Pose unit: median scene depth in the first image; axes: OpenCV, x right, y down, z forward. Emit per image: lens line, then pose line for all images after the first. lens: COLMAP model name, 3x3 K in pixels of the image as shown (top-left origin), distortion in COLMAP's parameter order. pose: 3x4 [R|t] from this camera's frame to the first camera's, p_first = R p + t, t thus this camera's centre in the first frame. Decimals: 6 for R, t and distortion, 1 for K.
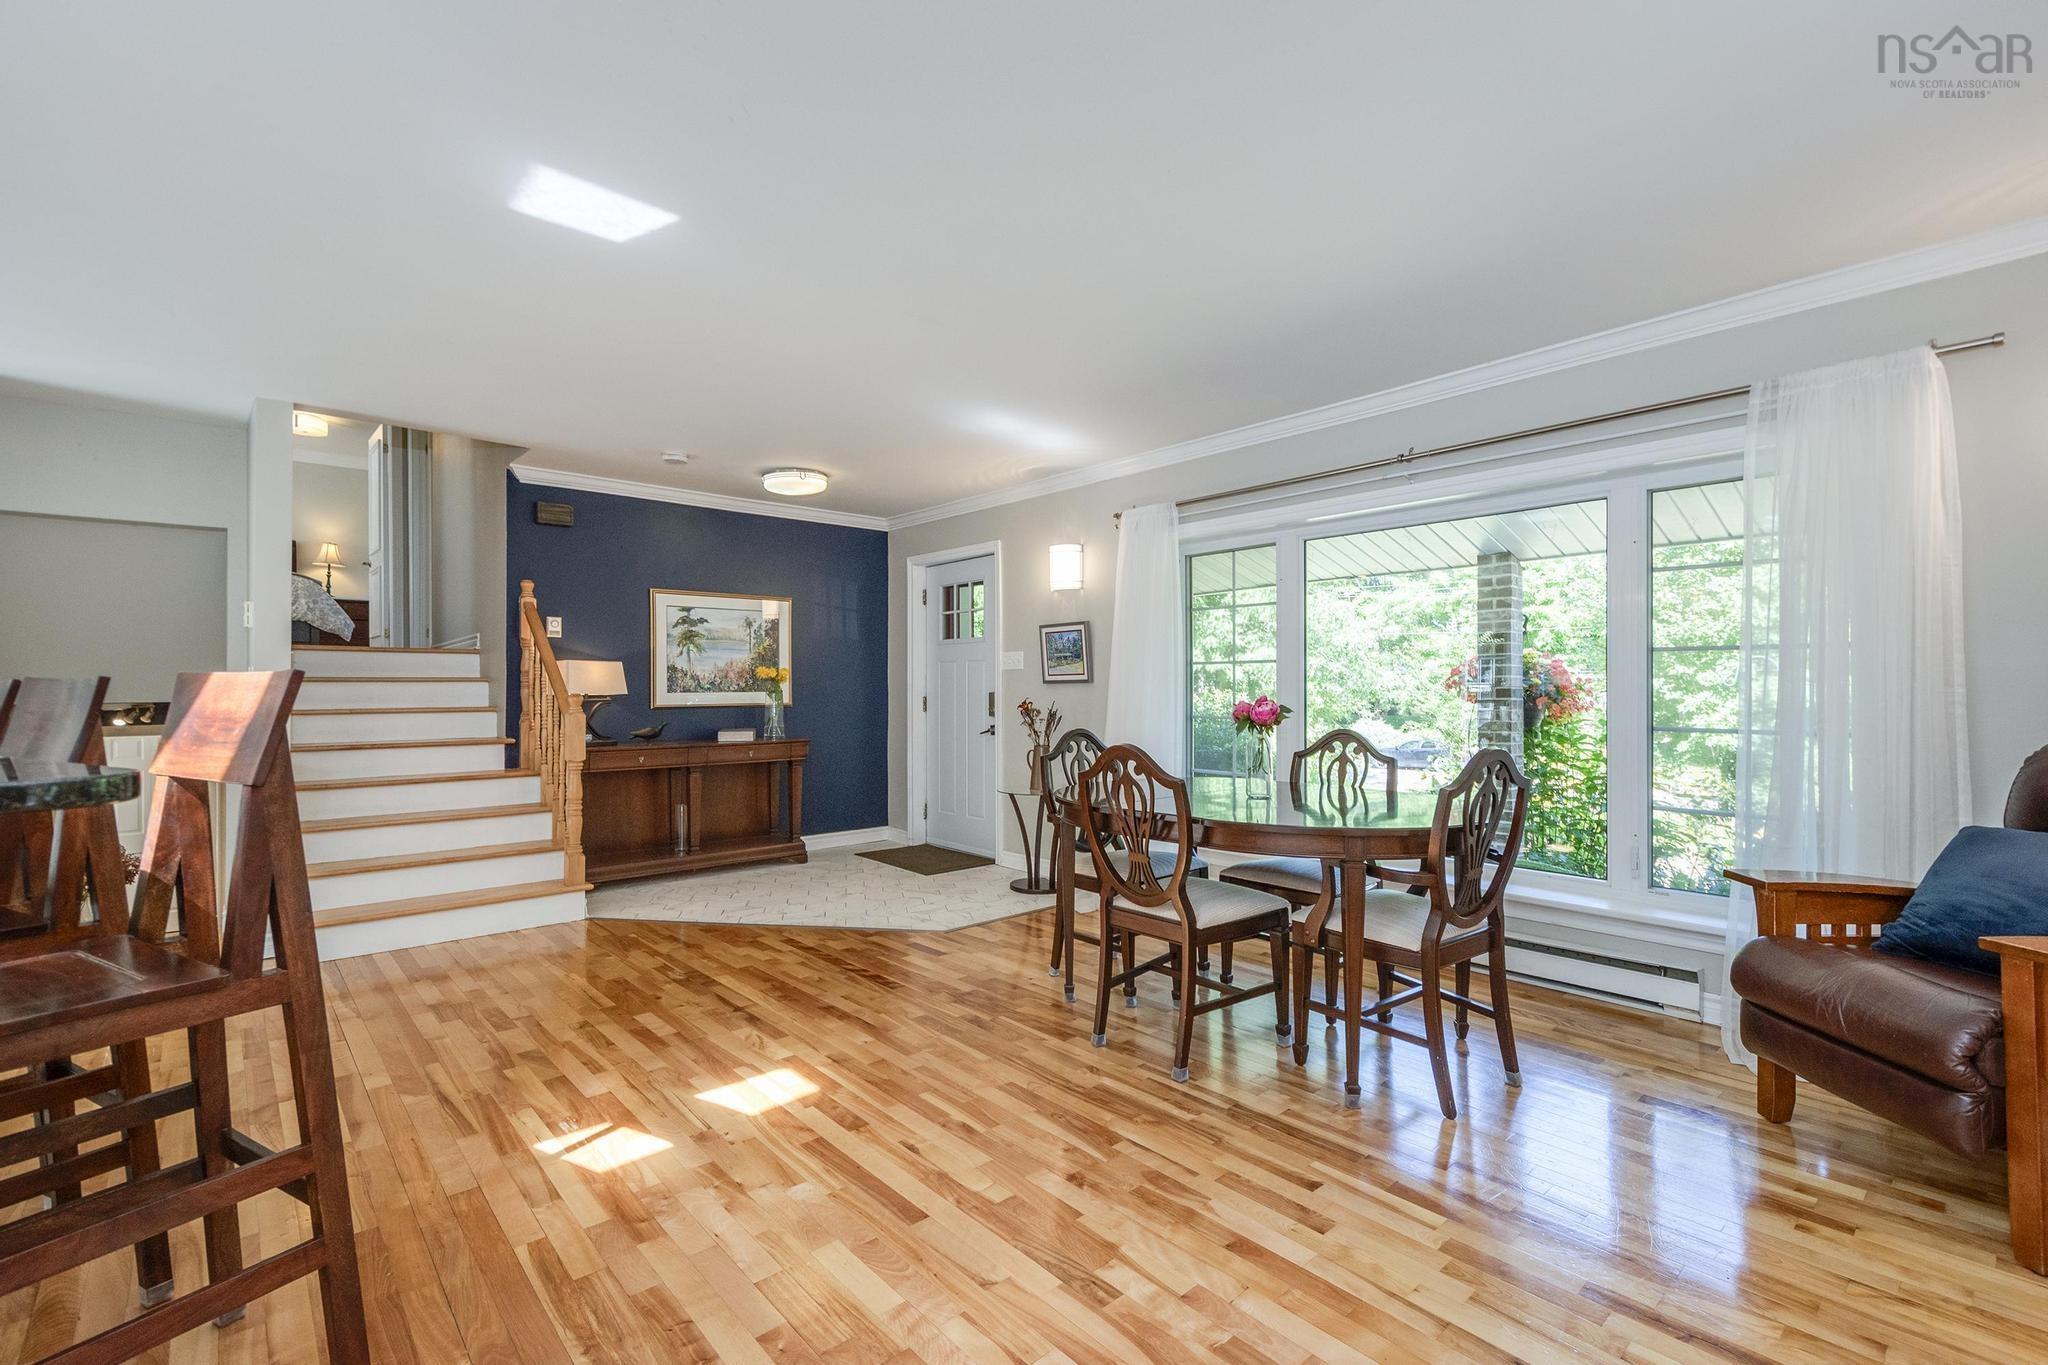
lens RADIAL K [[899.9, 0, 1032.5], [0, 899.9, 692.4], [0, 0, 1]] dist [0.003070, -0.000285]
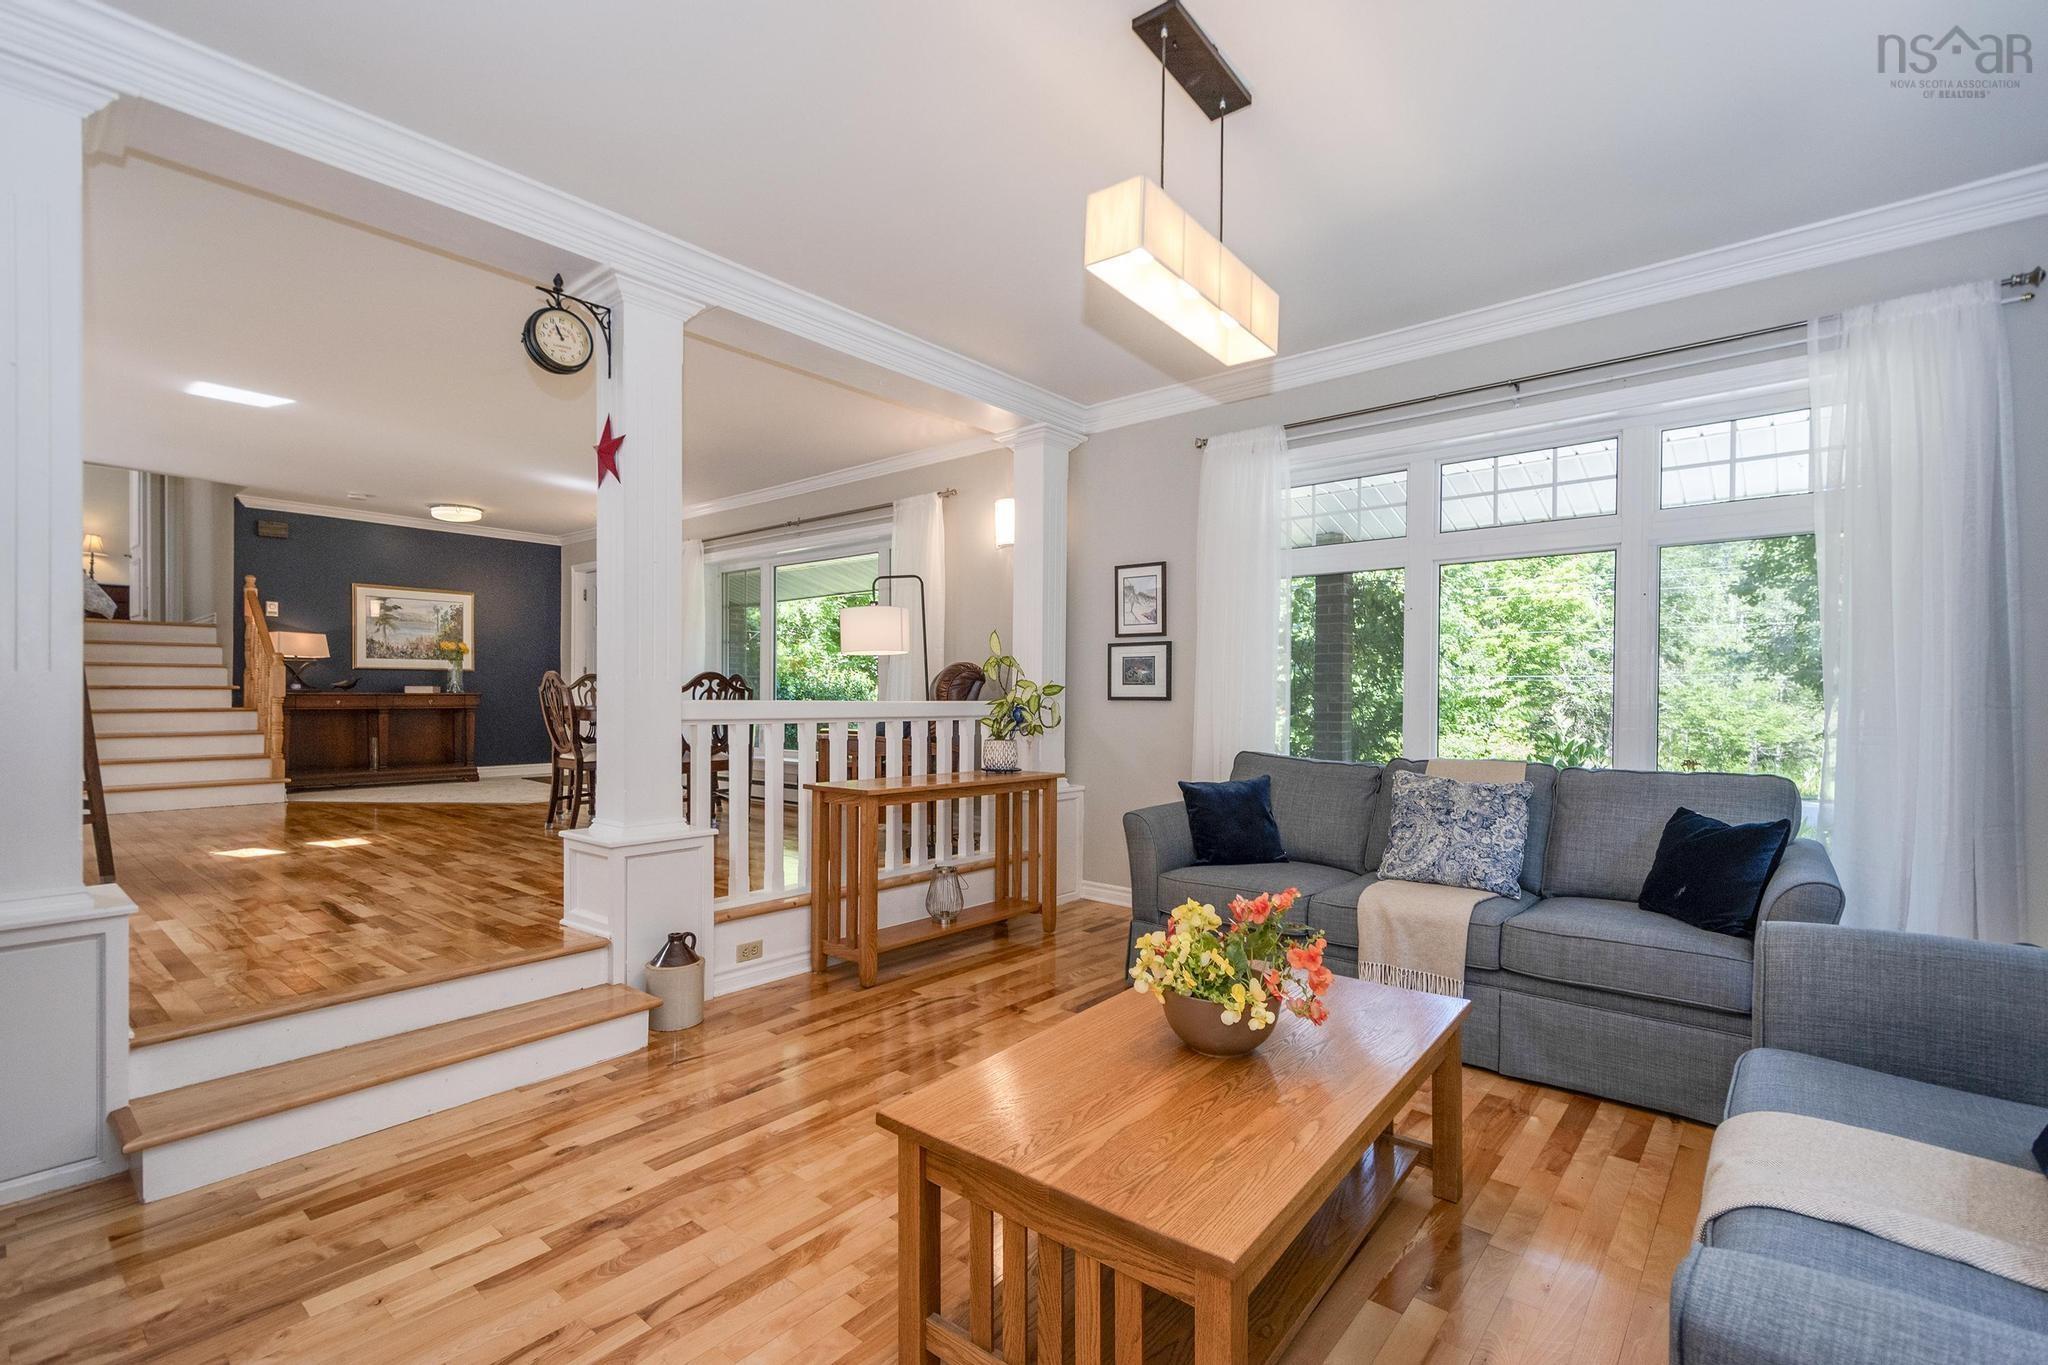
lens RADIAL K [[894.4, 0, 1016.4], [0, 894.4, 705.9], [0, 0, 1]] dist [0.002100, 0.000108]
pose [[0.990647, 0.011137, 0.135998, 0.444556], [-0.013203, 0.999811, 0.014293, 0.045191], [-0.135813, -0.015955, 0.990606, -0.565503]]
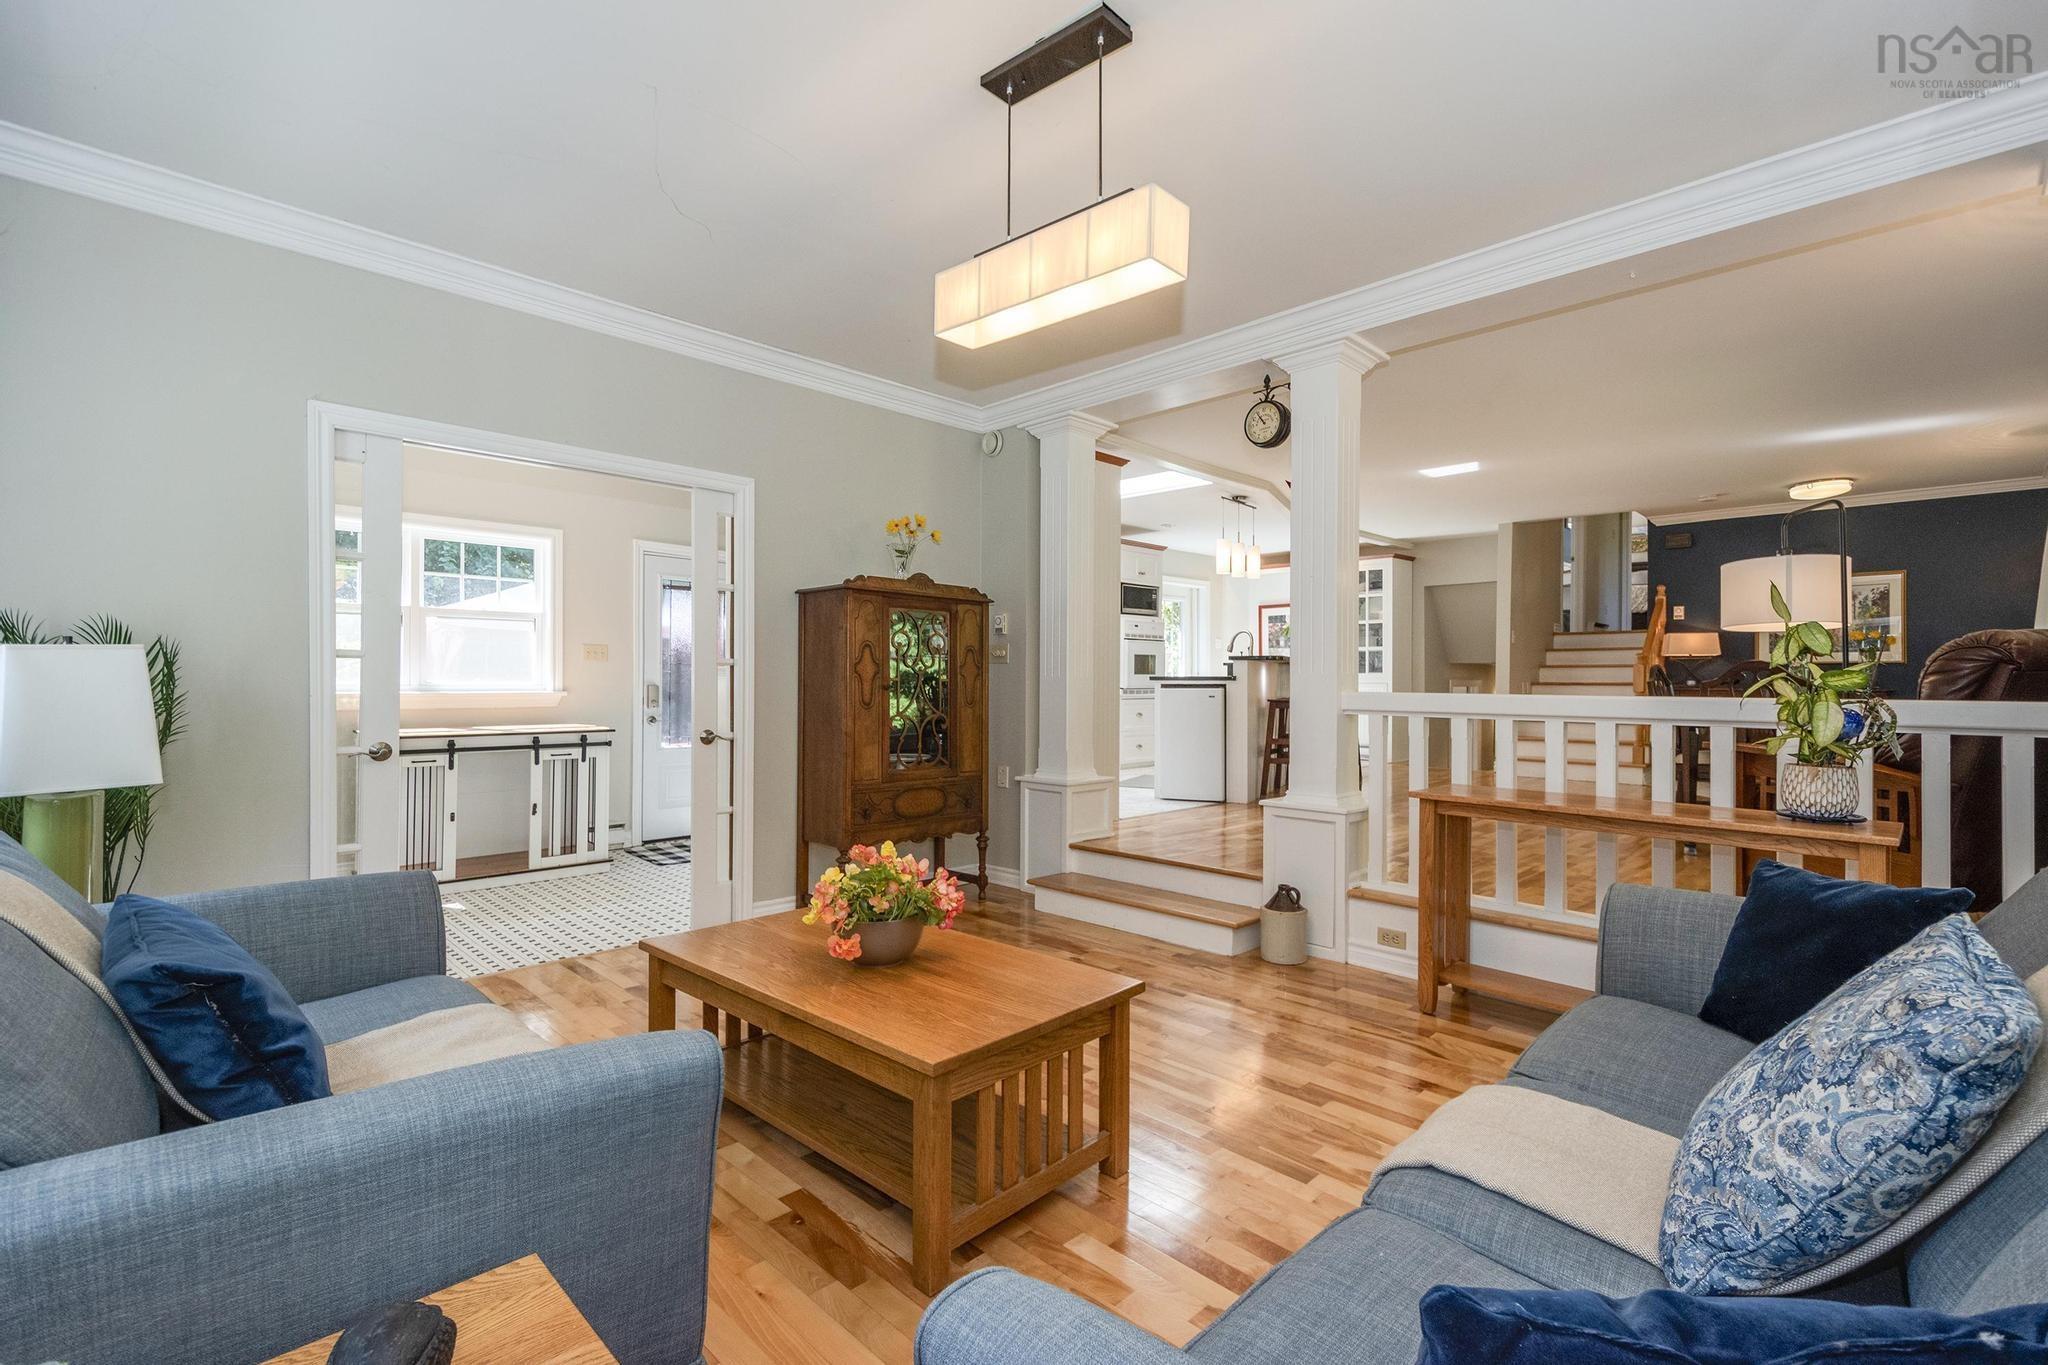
lens RADIAL K [[891.6, 0, 1024.5], [0, 891.6, 668.2], [0, 0, 1]] dist [-0.013617, -0.000132]
pose [[0.033021, -0.006702, -0.999432, 0.983248], [-0.005707, 0.999960, -0.006894, 0.041694], [0.999438, 0.005931, 0.032981, -0.193397]]
